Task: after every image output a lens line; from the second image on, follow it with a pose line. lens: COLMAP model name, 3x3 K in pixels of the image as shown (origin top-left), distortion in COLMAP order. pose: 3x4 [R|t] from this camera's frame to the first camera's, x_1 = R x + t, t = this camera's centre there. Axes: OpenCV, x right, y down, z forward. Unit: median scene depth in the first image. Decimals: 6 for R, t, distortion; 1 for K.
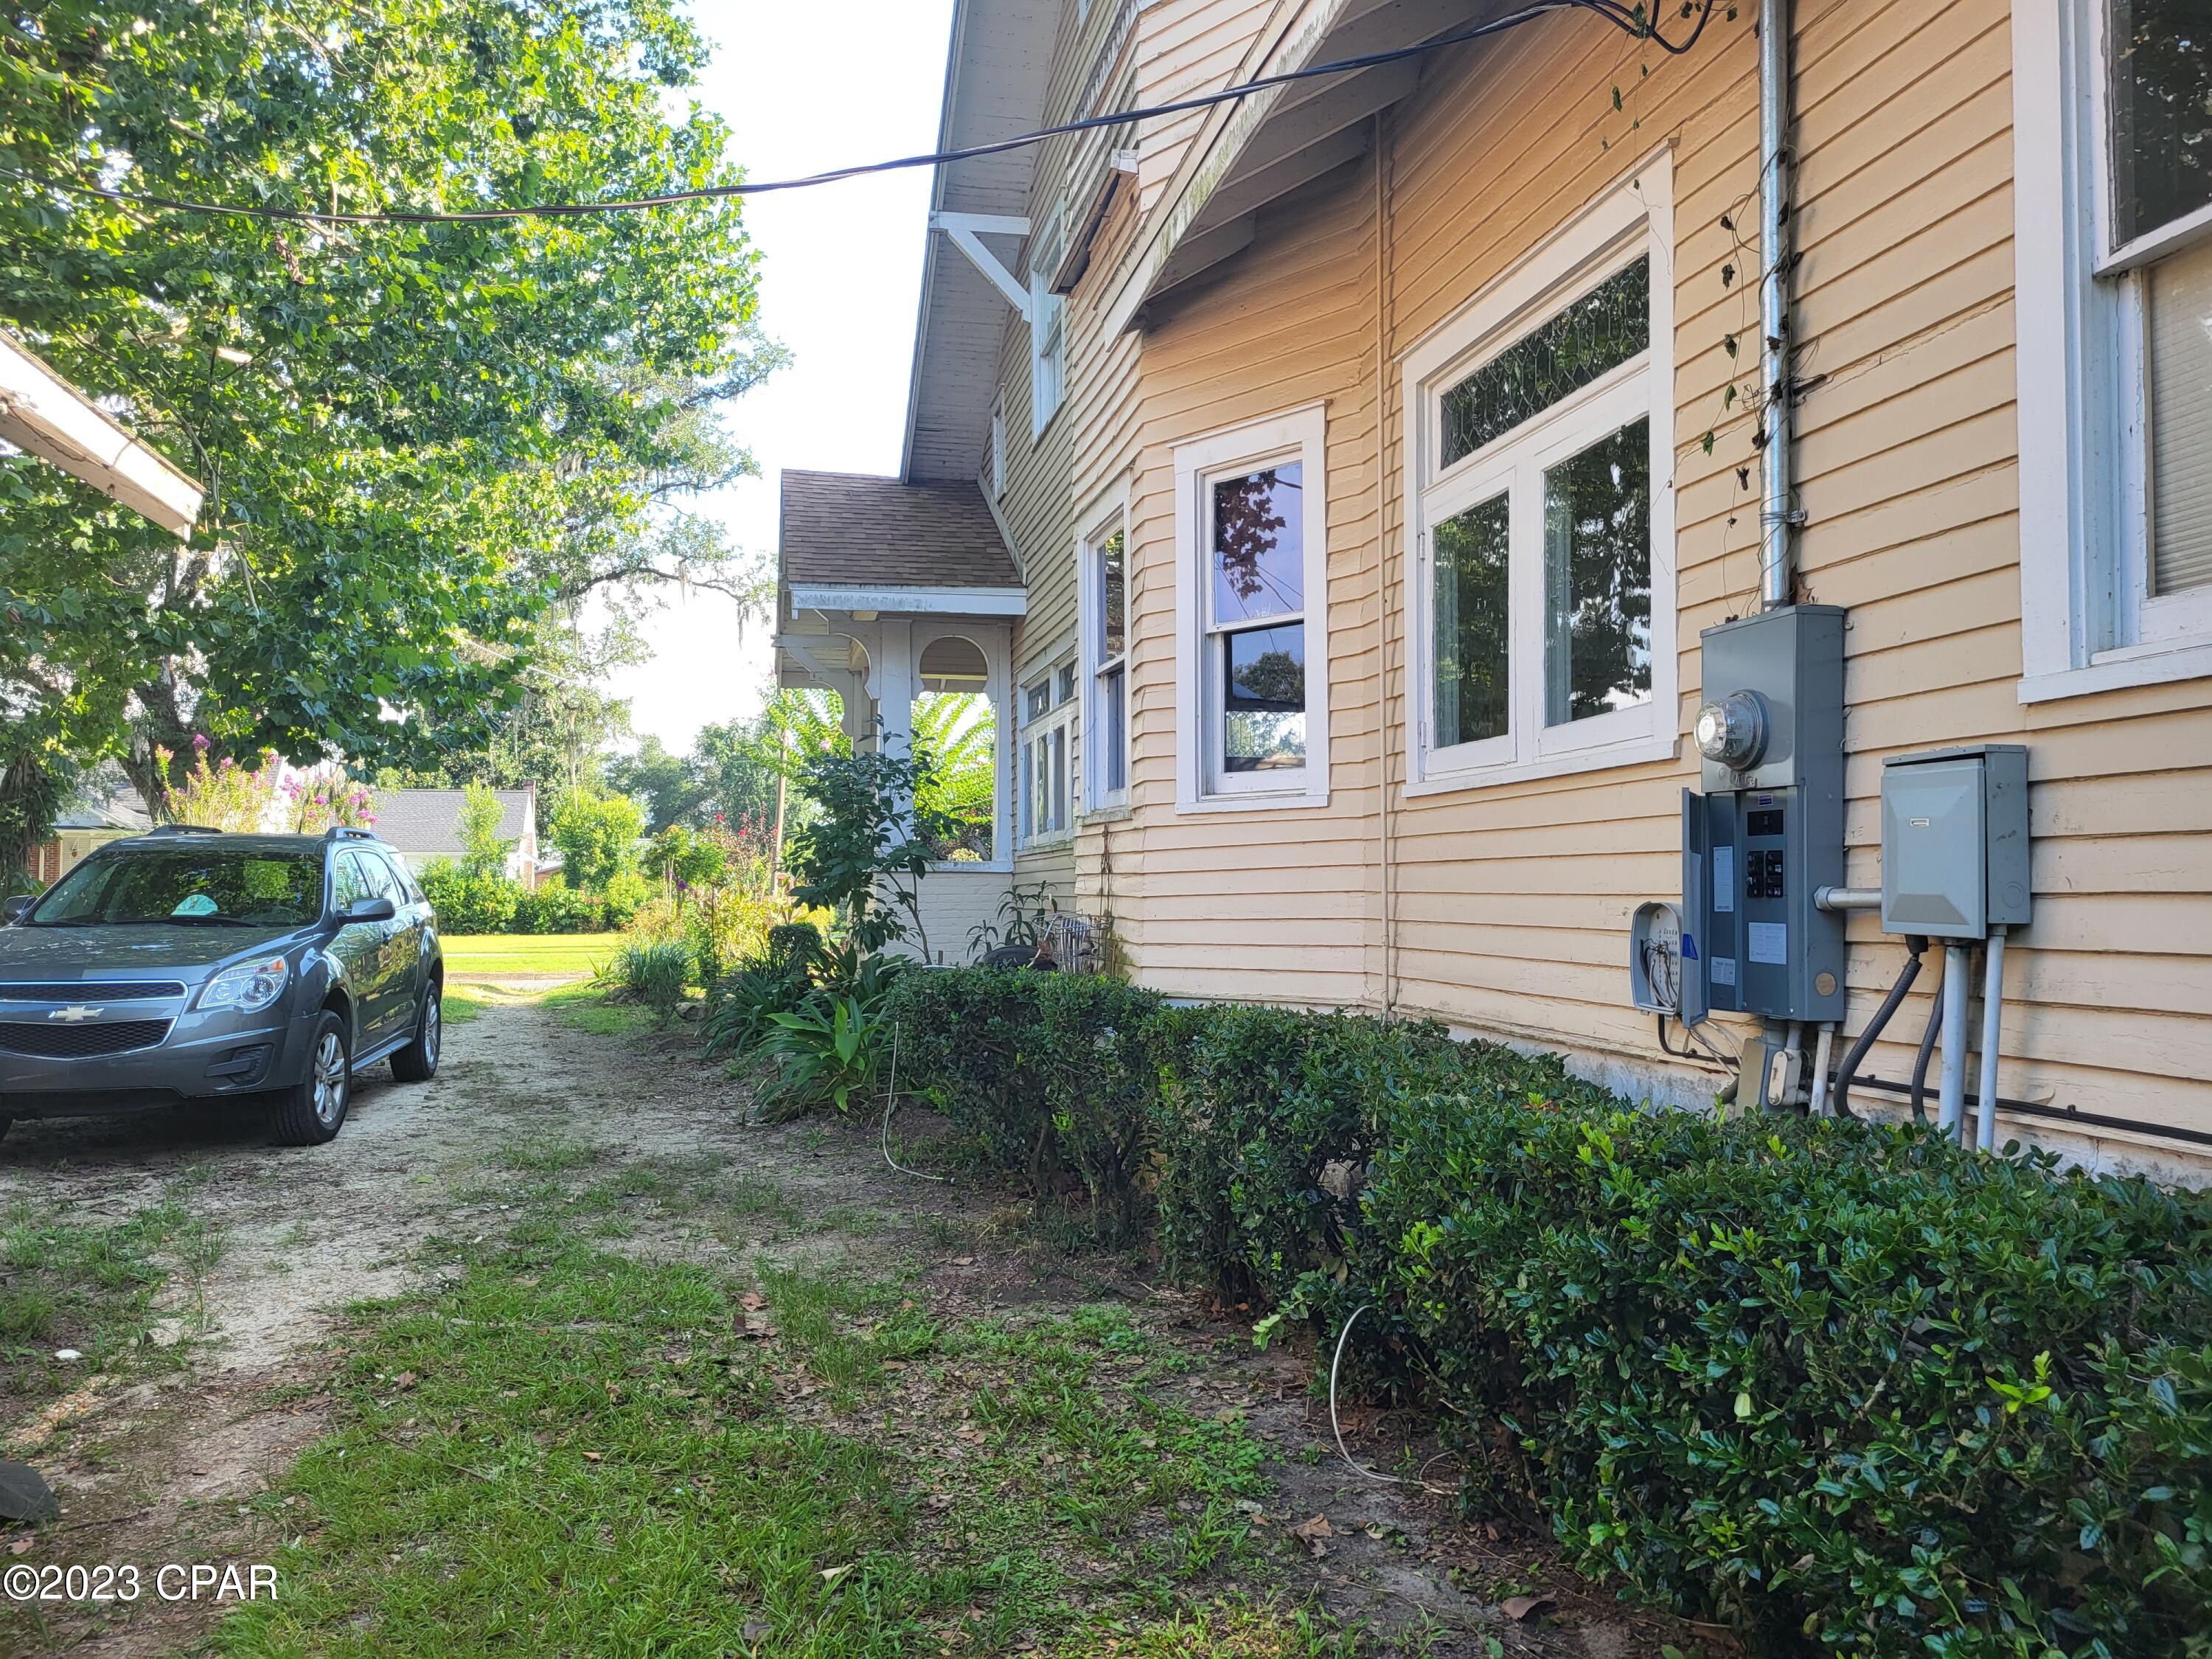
lens RADIAL K [[1659.3, 0, 1115.2], [0, 1659.3, 819.9], [0, 0, 1]] dist [0.036973, -0.036053]
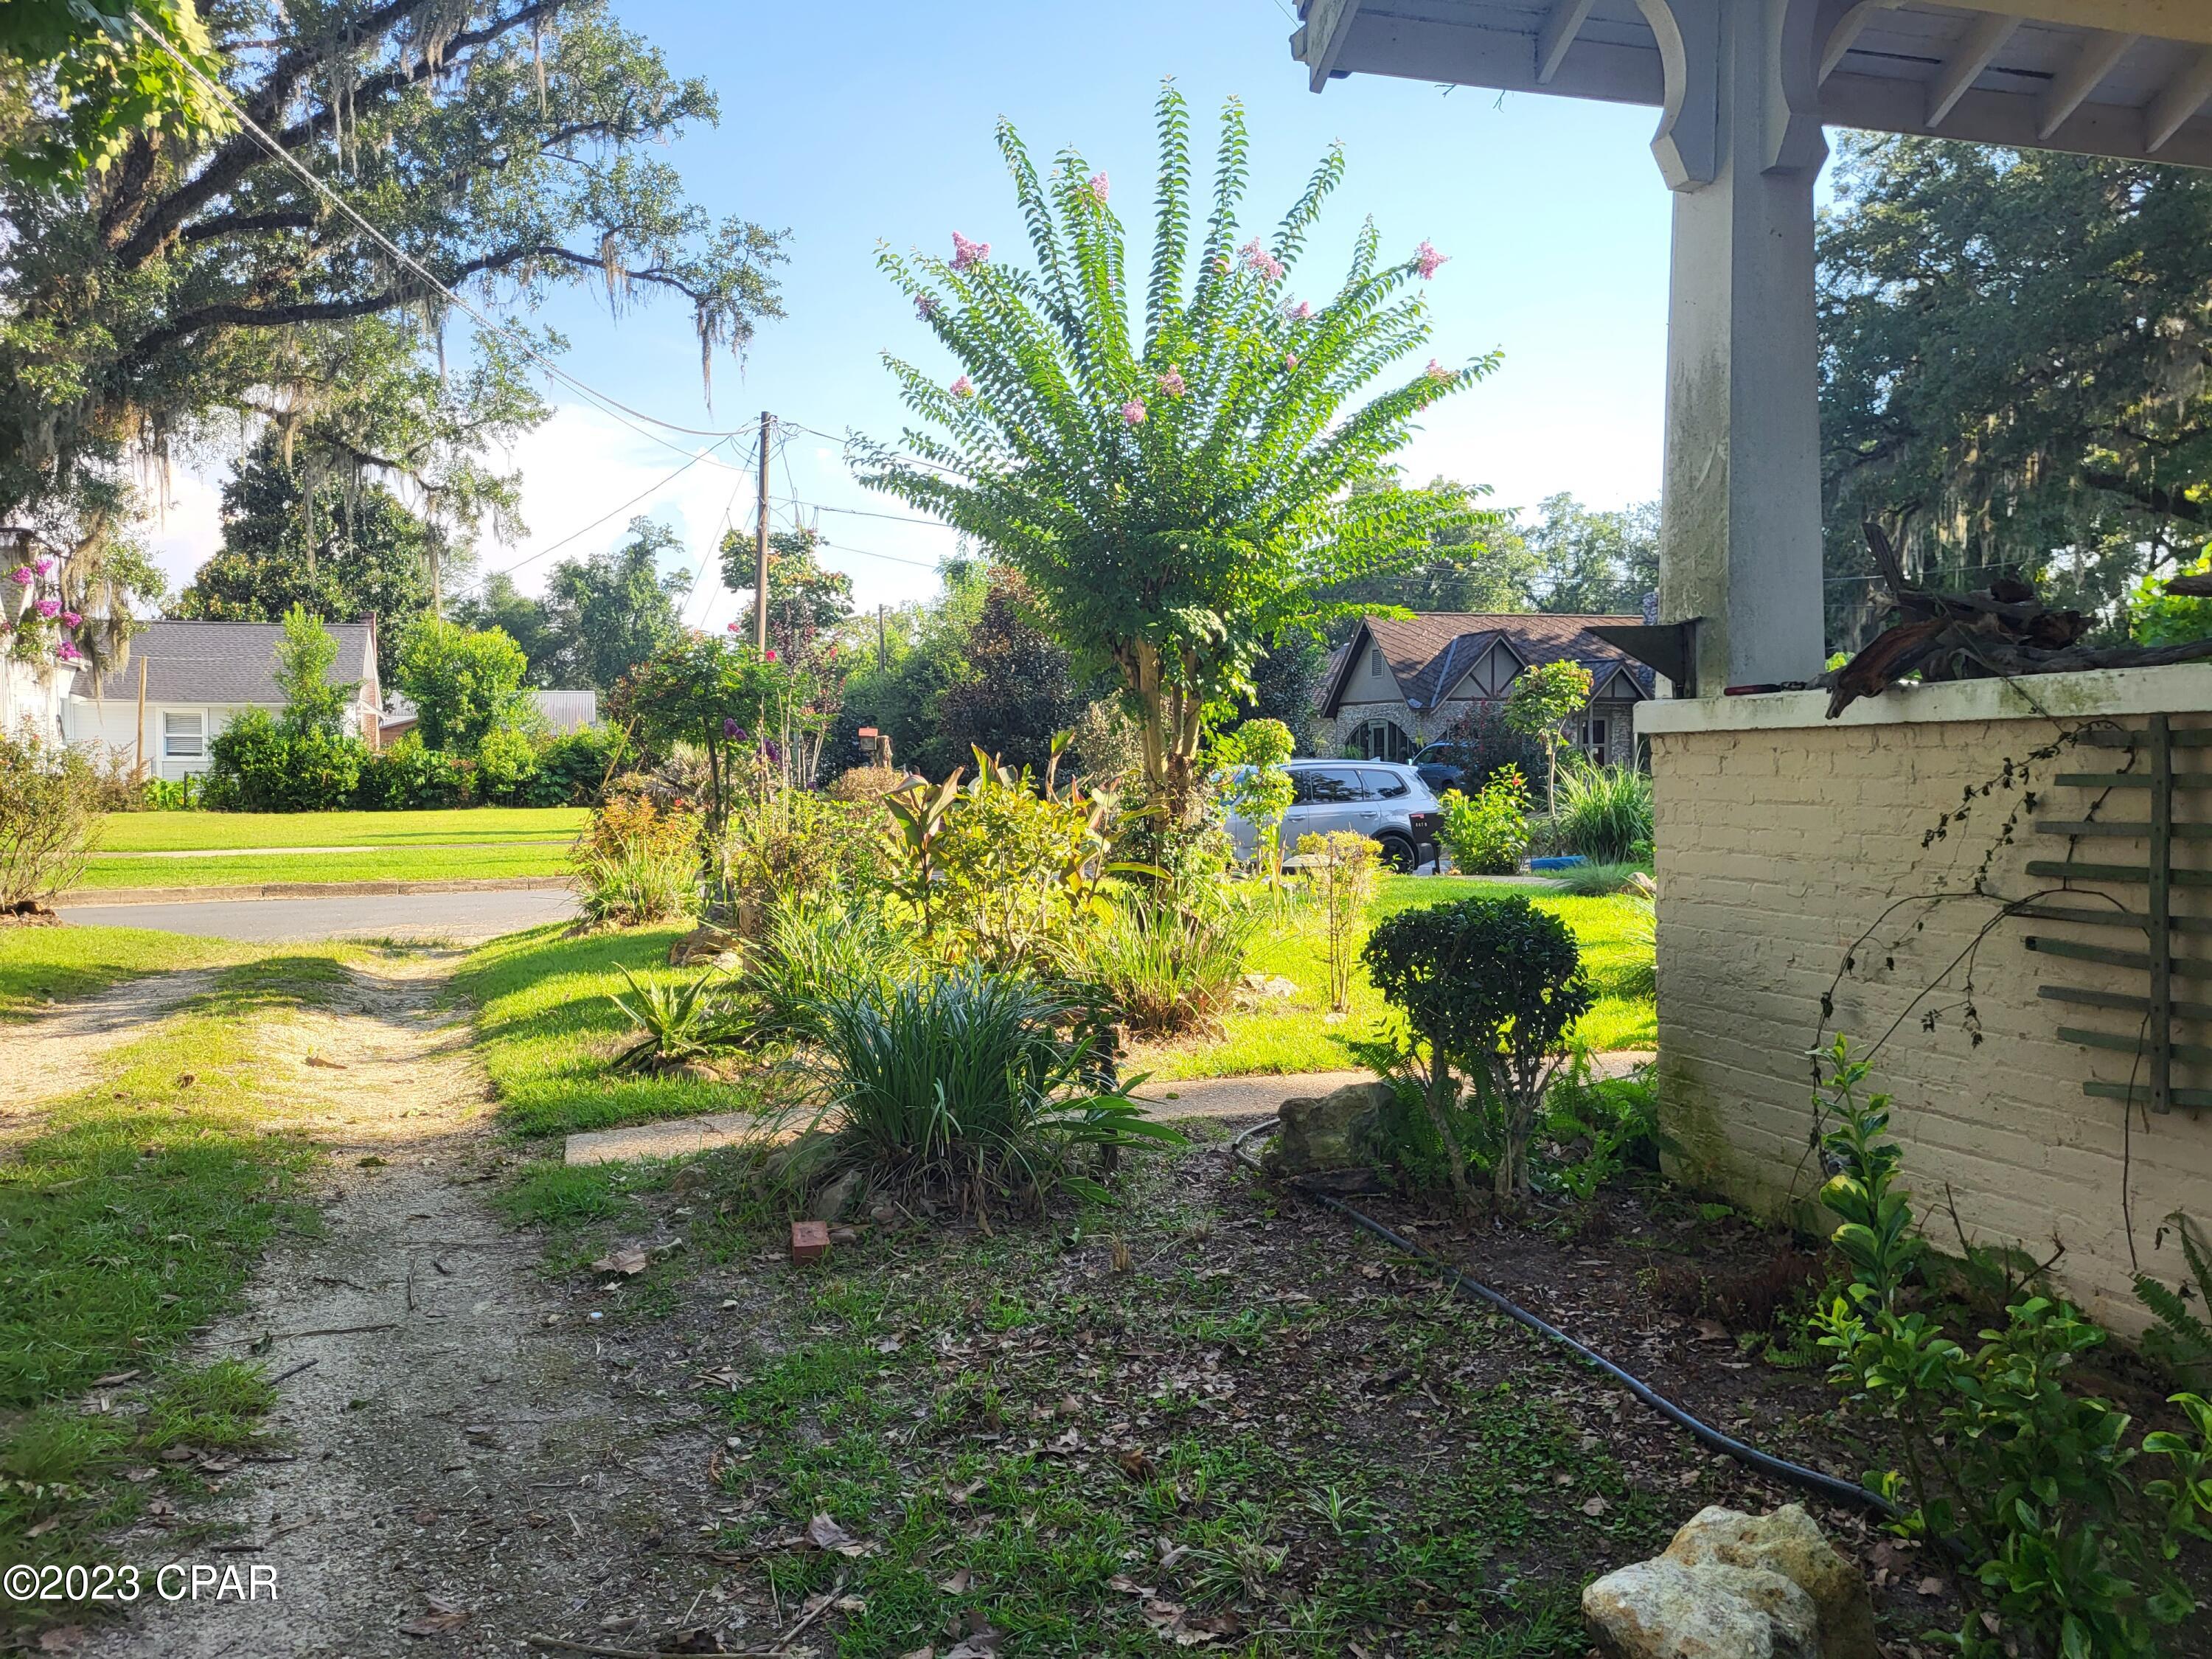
lens RADIAL K [[1781.3, 0, 1106.0], [0, 1781.3, 829.5], [0, 0, 1]] dist [0.025336, -0.000675]
pose [[0.998570, -0.008775, 0.052730, -0.062494], [0.004017, 0.995963, 0.089671, 0.005636], [-0.053304, -0.089331, 0.994575, 0.167798]]
